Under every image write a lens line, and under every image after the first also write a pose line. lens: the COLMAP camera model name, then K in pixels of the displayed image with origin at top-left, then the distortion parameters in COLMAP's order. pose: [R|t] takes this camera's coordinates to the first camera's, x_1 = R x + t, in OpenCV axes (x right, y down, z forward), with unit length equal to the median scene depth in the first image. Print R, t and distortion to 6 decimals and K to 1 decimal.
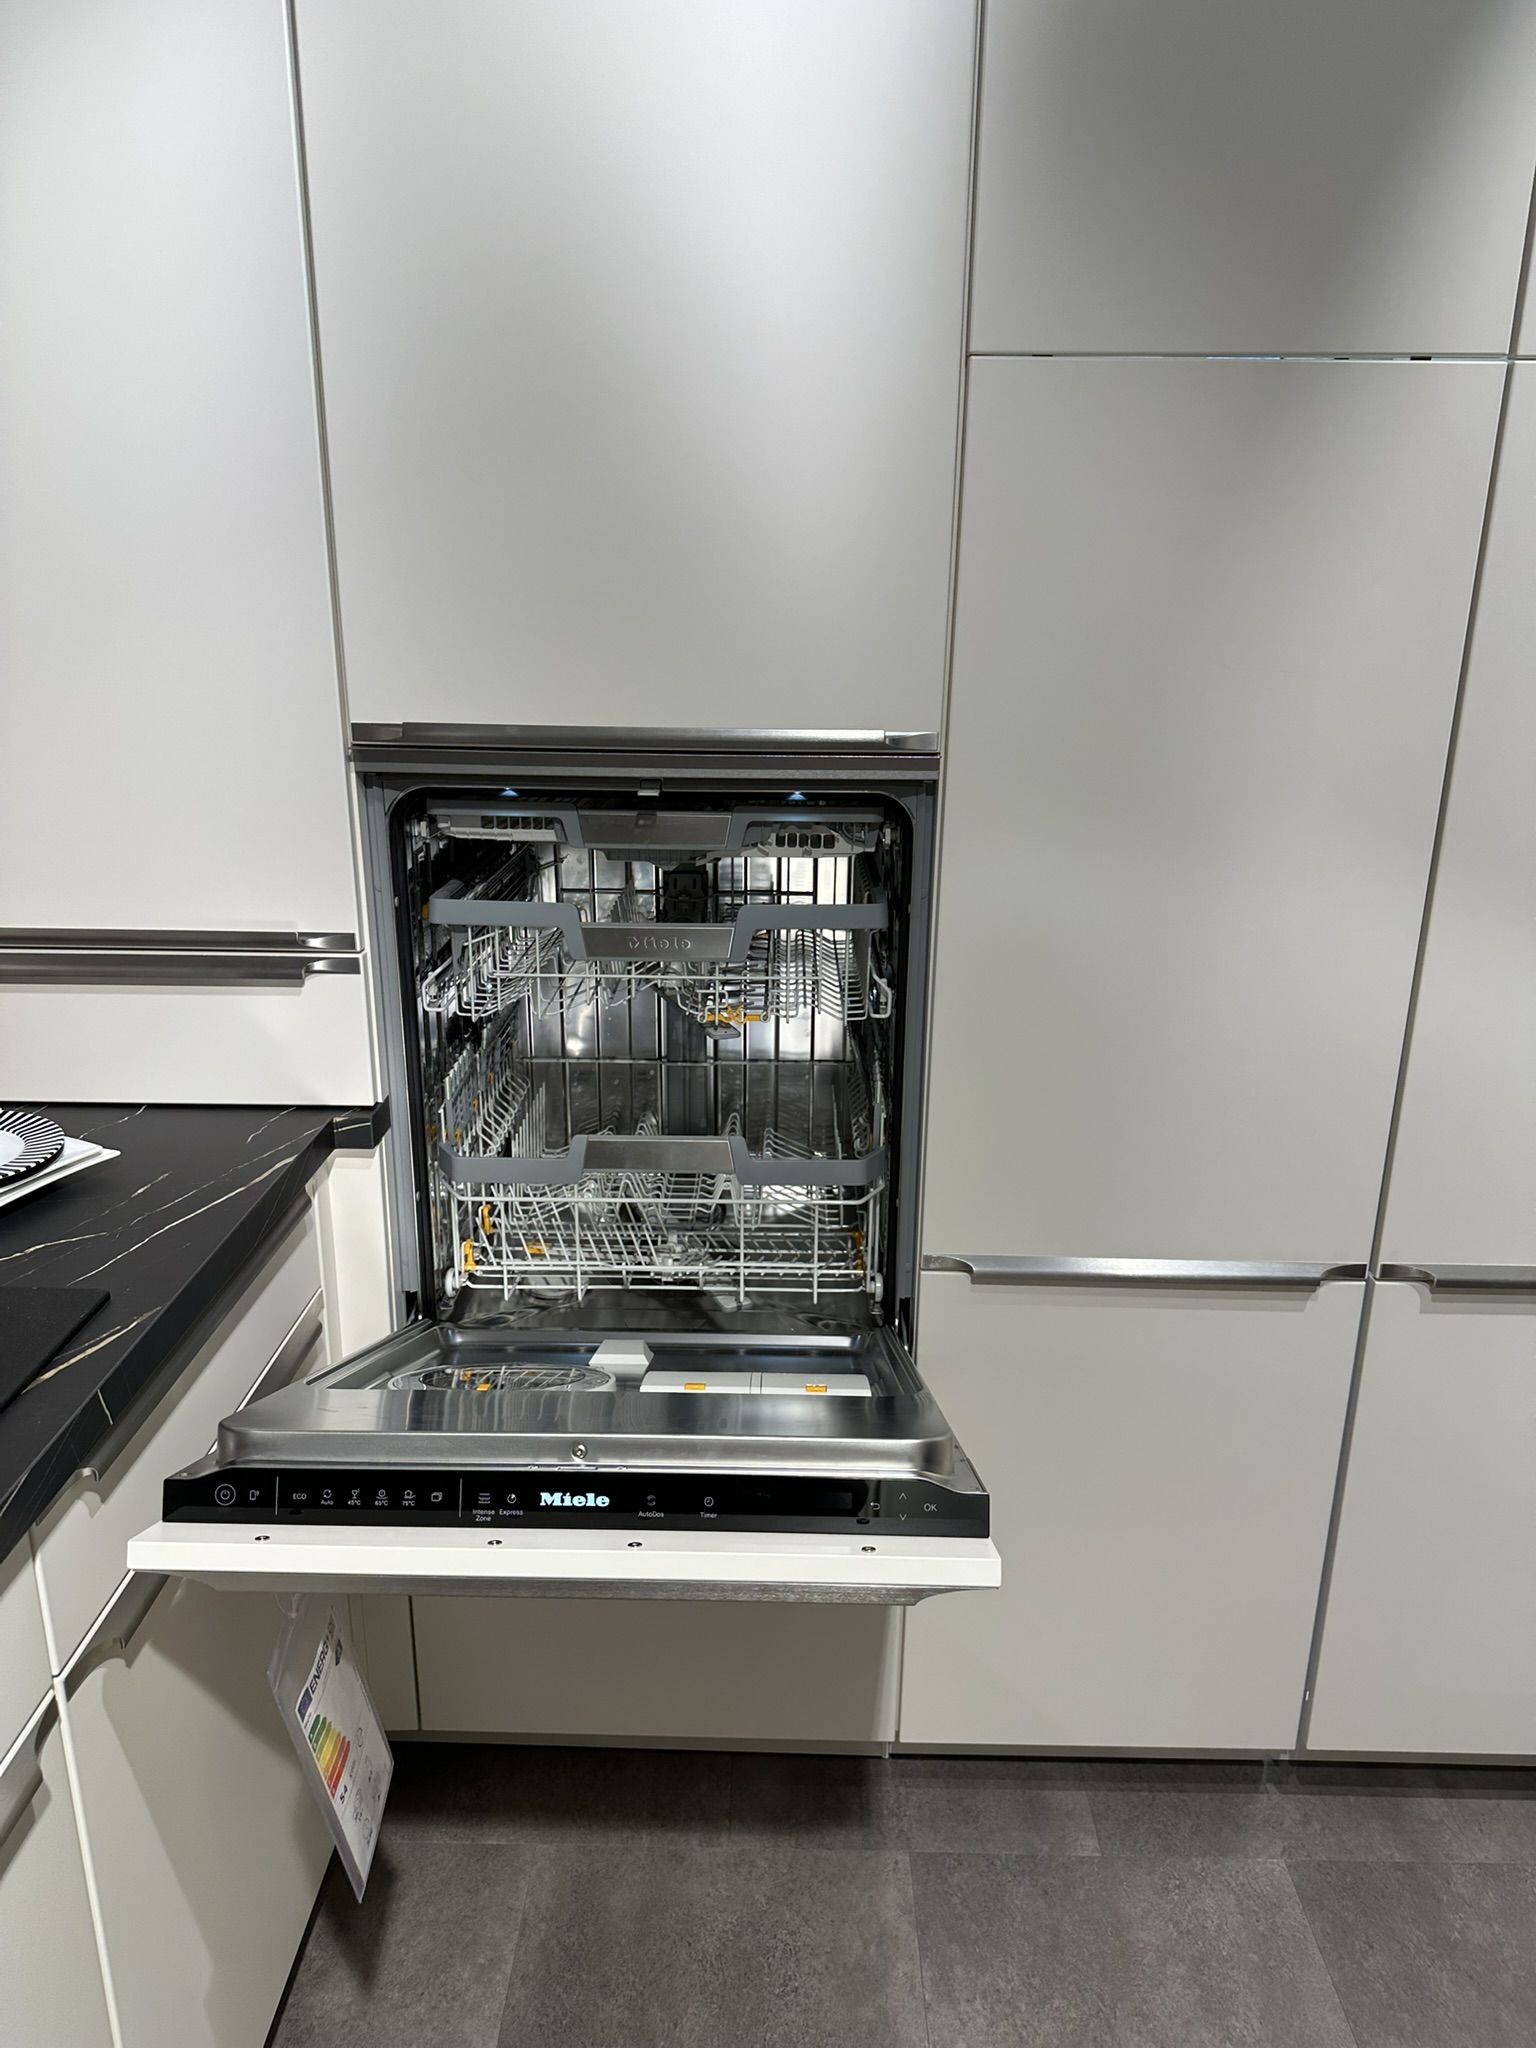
lens RADIAL K [[1483.9, 0, 766.8], [0, 1483.9, 1022.2], [0, 0, 1]] dist [-0.029263, 0.027856]
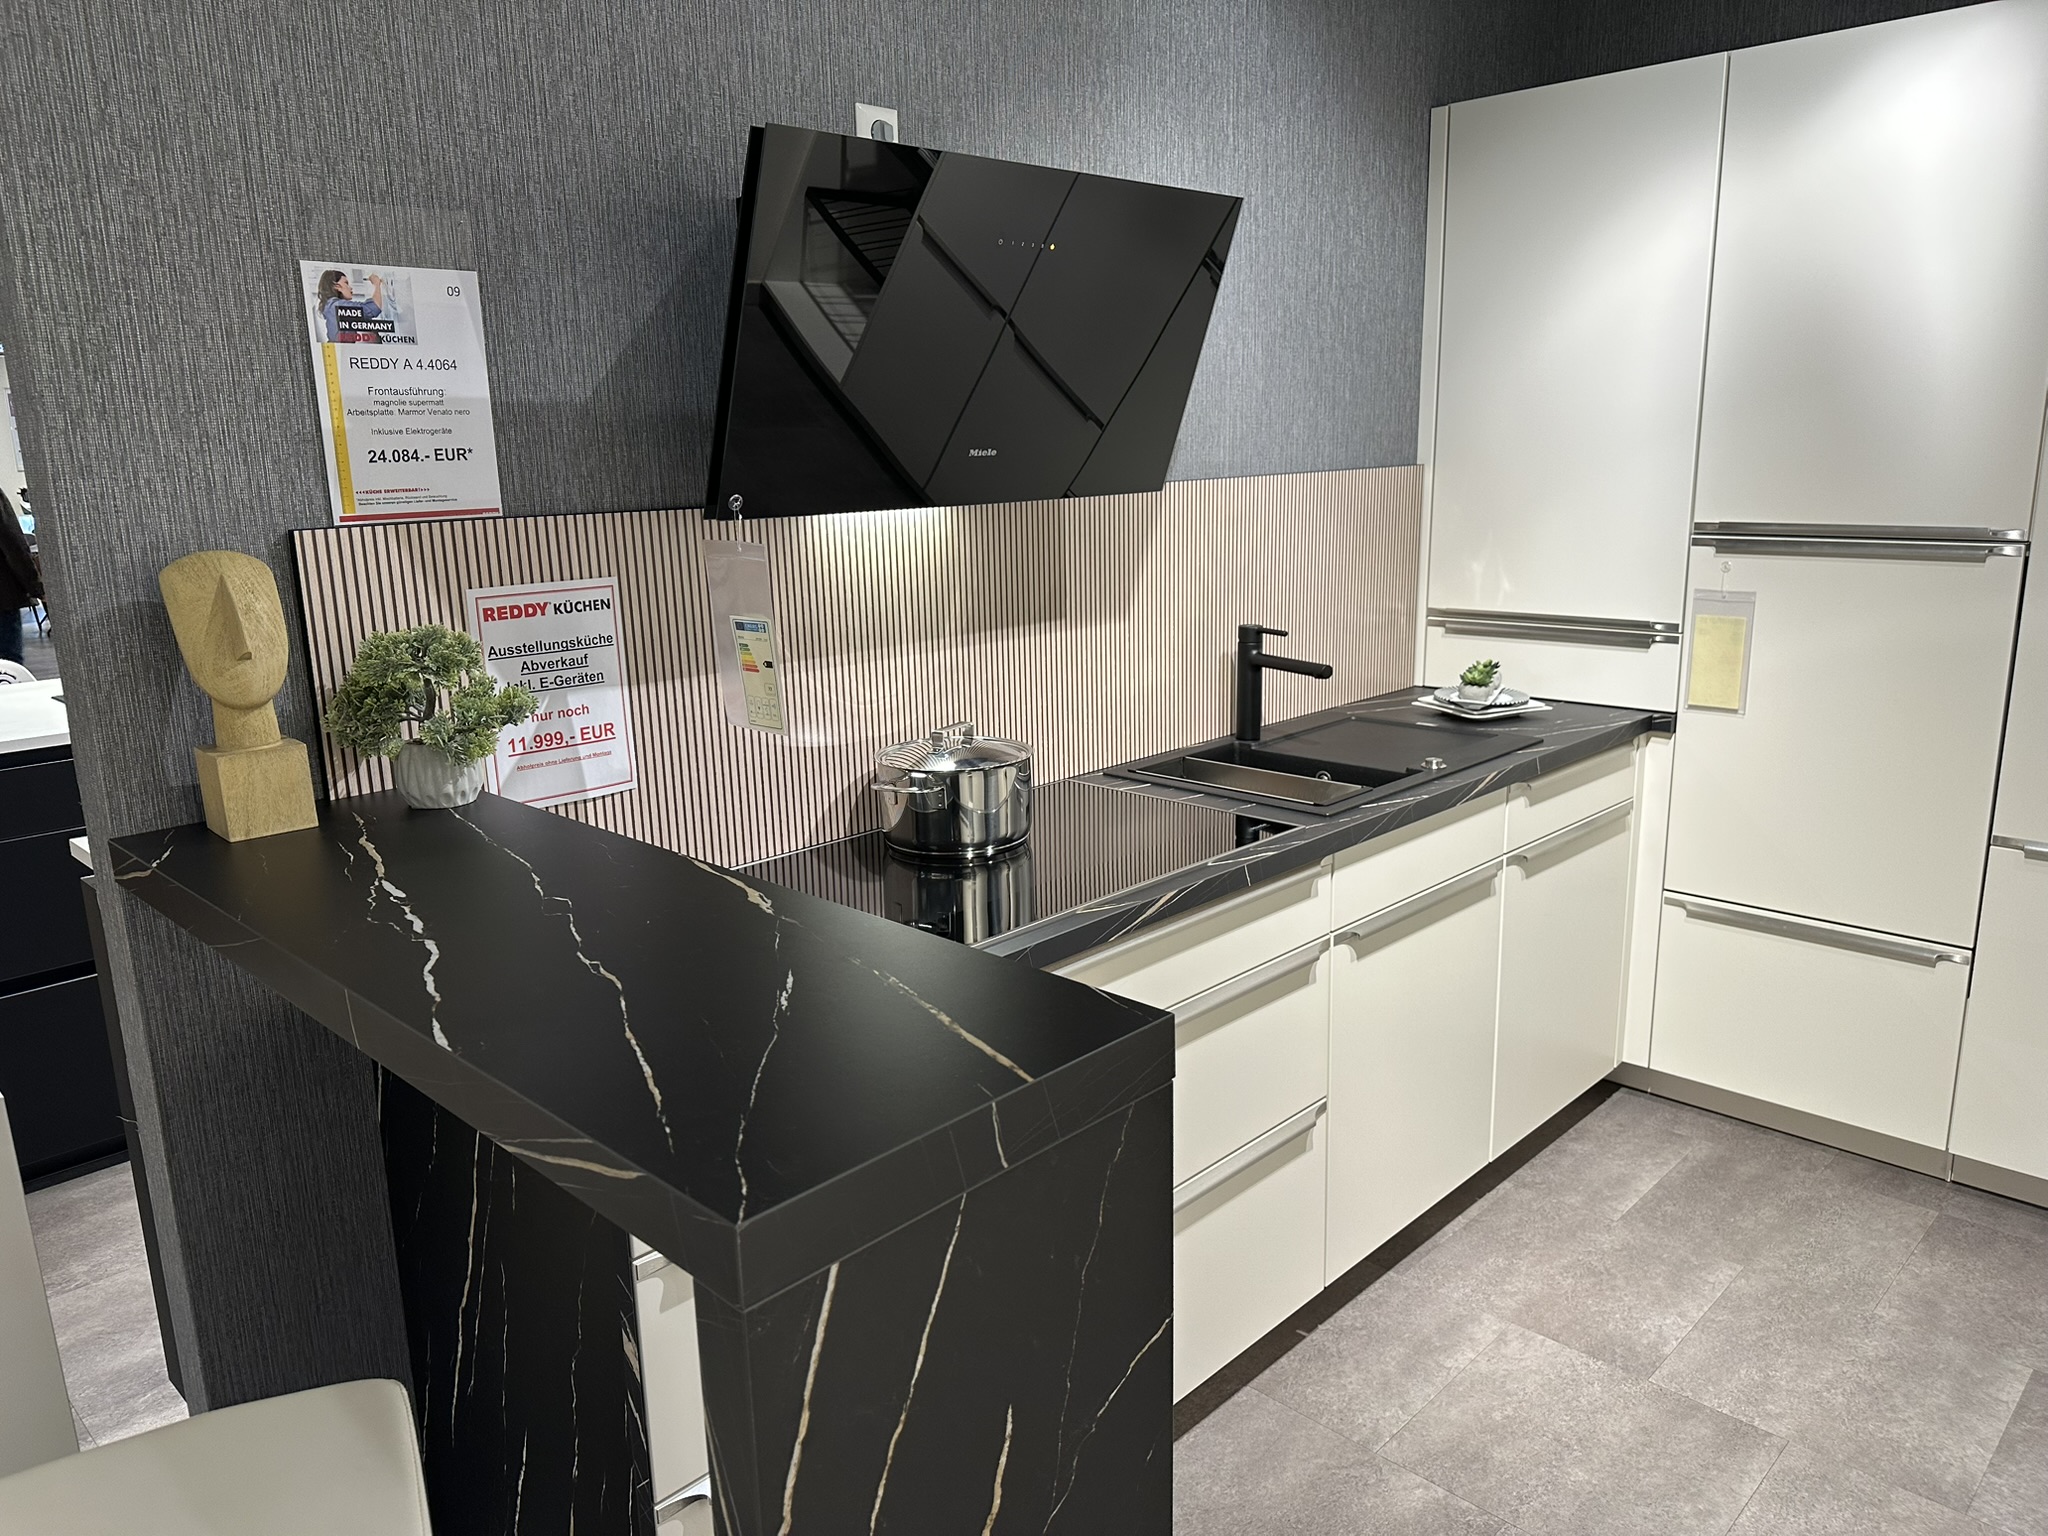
lens RADIAL K [[1452.4, 0, 1013.0], [0, 1452.4, 782.4], [0, 0, 1]] dist [0.041518, -0.050120]
pose [[0.722010, 0.128271, -0.679888, 0.432050], [-0.172353, 0.985031, 0.002810, 0.287769], [0.670071, 0.115152, 0.733311, -1.016759]]
